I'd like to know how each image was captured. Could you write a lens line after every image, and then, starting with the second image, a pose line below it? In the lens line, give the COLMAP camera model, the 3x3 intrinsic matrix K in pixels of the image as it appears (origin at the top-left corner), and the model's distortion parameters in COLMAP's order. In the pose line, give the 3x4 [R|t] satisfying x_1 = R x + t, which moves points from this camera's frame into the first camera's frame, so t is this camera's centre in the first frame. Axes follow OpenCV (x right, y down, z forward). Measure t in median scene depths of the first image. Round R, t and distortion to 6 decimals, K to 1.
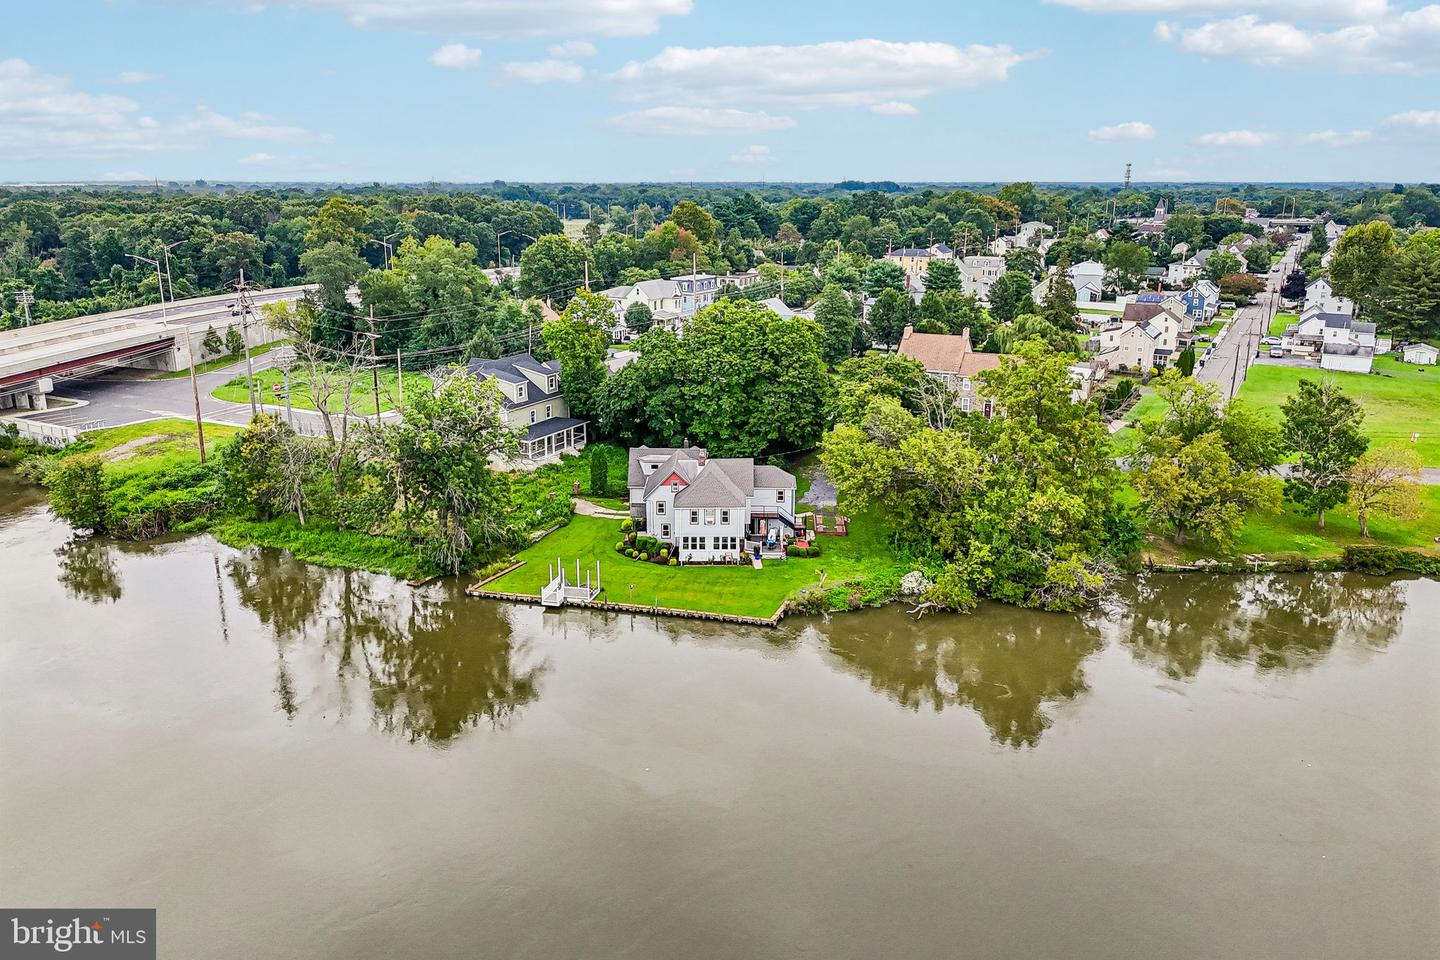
lens RADIAL K [[1080.1, 0, 725.2], [0, 1080.1, 308.7], [0, 0, 1]] dist [0.097114, -0.083638]
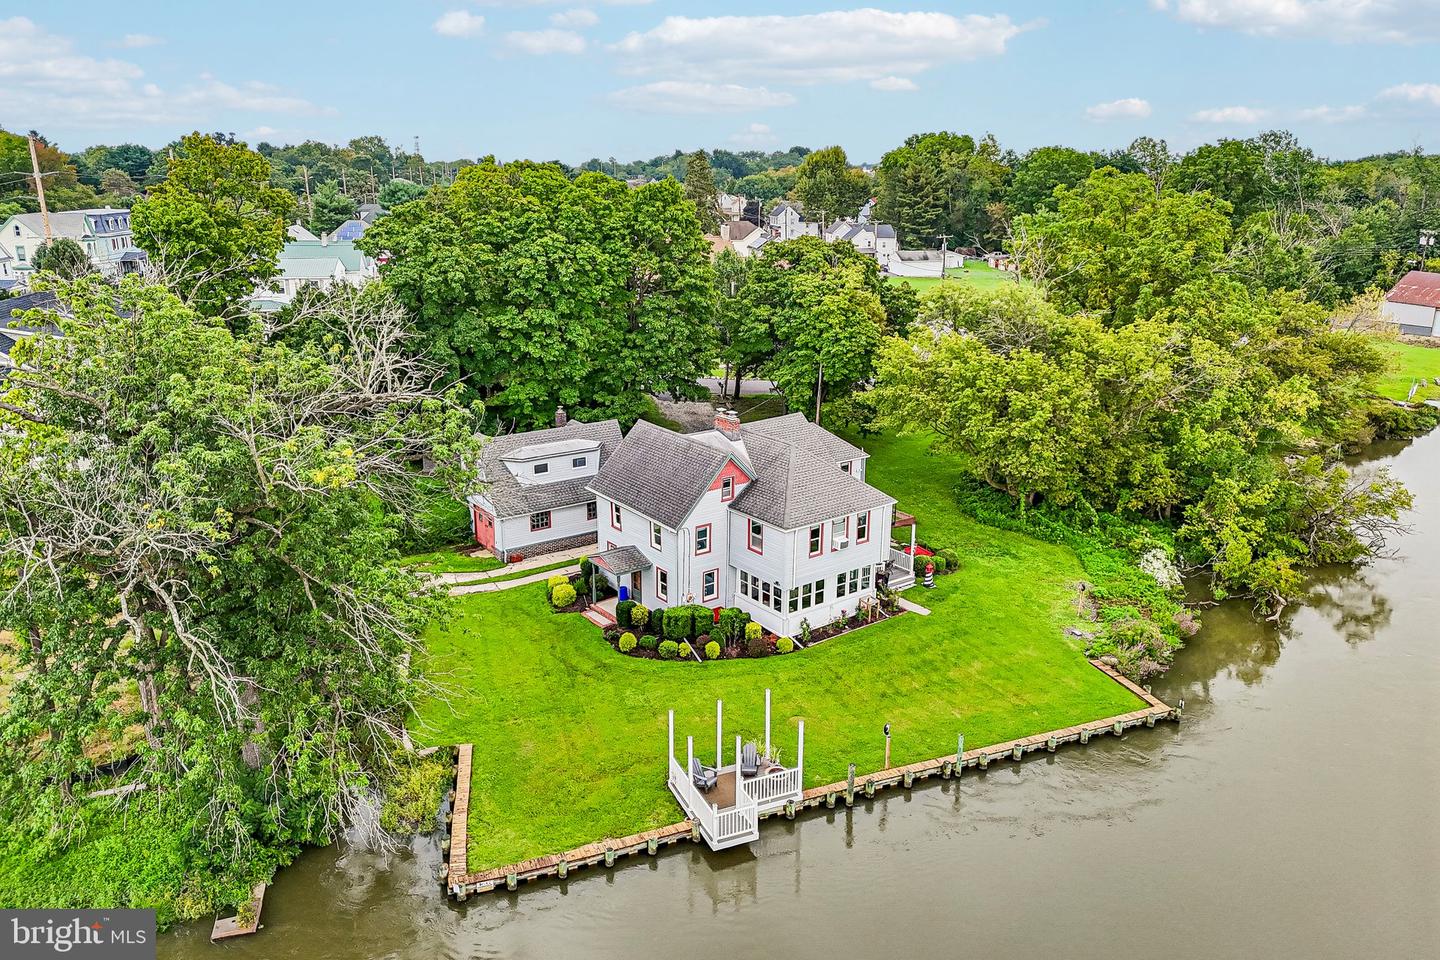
lens RADIAL K [[1070.7, 0, 724.3], [0, 1070.7, 401.8], [0, 0, 1]] dist [0.064298, -0.085009]
pose [[0.792457, -0.126074, 0.596756, -0.307691], [0.067021, 0.990478, 0.120254, 0.069323], [-0.606235, -0.055301, 0.793361, 0.616078]]
